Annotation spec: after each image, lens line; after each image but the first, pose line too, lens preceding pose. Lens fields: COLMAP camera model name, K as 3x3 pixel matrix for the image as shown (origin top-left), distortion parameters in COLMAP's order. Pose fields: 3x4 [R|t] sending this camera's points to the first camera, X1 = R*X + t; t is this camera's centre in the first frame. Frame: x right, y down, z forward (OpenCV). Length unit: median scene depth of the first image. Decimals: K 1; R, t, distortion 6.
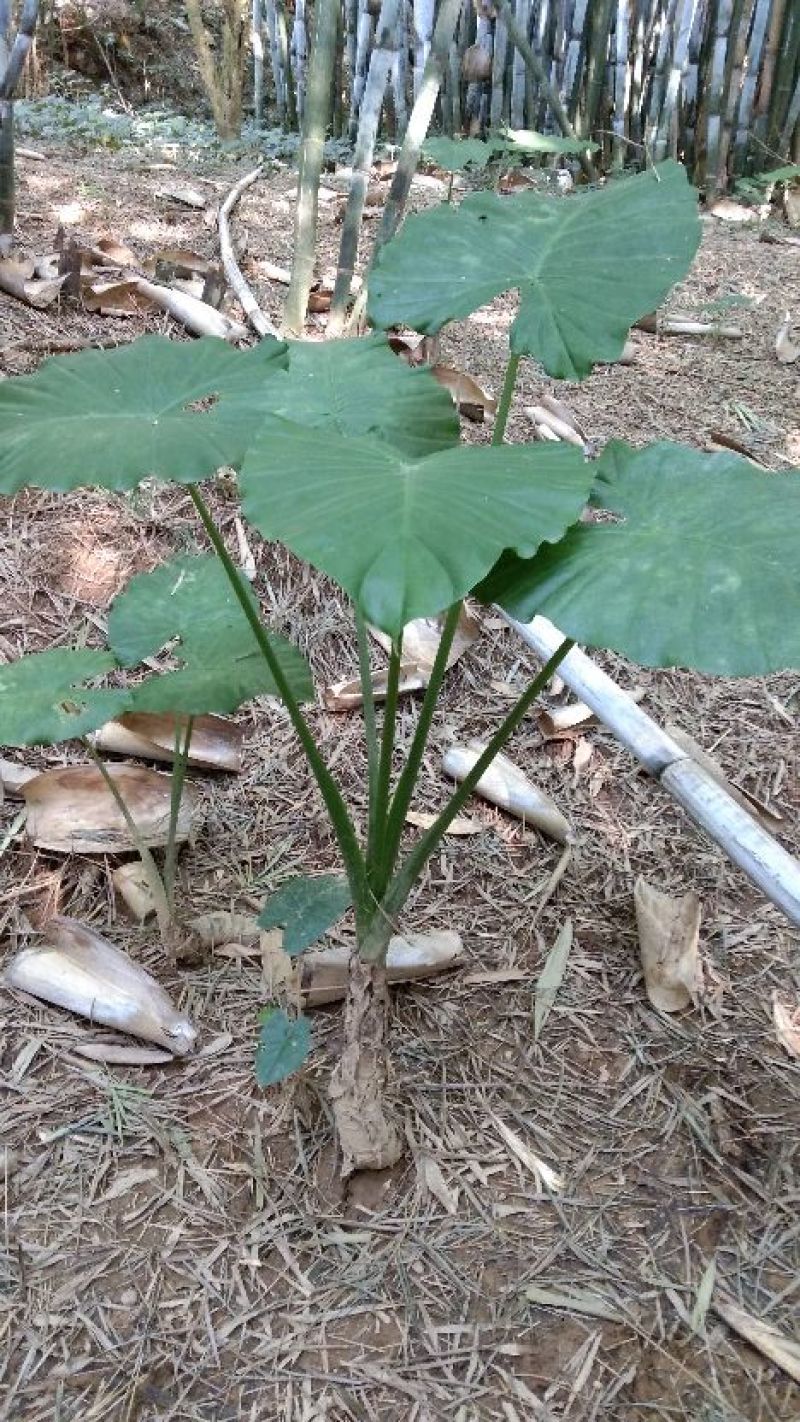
lens RADIAL K [[1124.6, 0, 400.0], [0, 1124.6, 711.0], [0, 0, 1]] dist [0.027010, -0.077427]
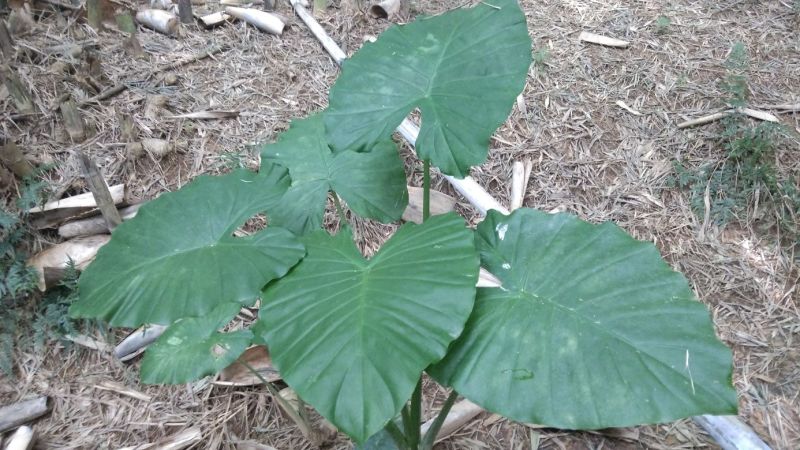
lens RADIAL K [[648.6, 0, 396.6], [0, 648.6, 230.1], [0, 0, 1]] dist [0.103068, -0.296522]
pose [[0.977314, -0.196860, -0.078121, 0.057007], [0.202214, 0.976993, 0.067786, -0.135806], [0.062980, -0.082045, 0.994637, 0.034425]]
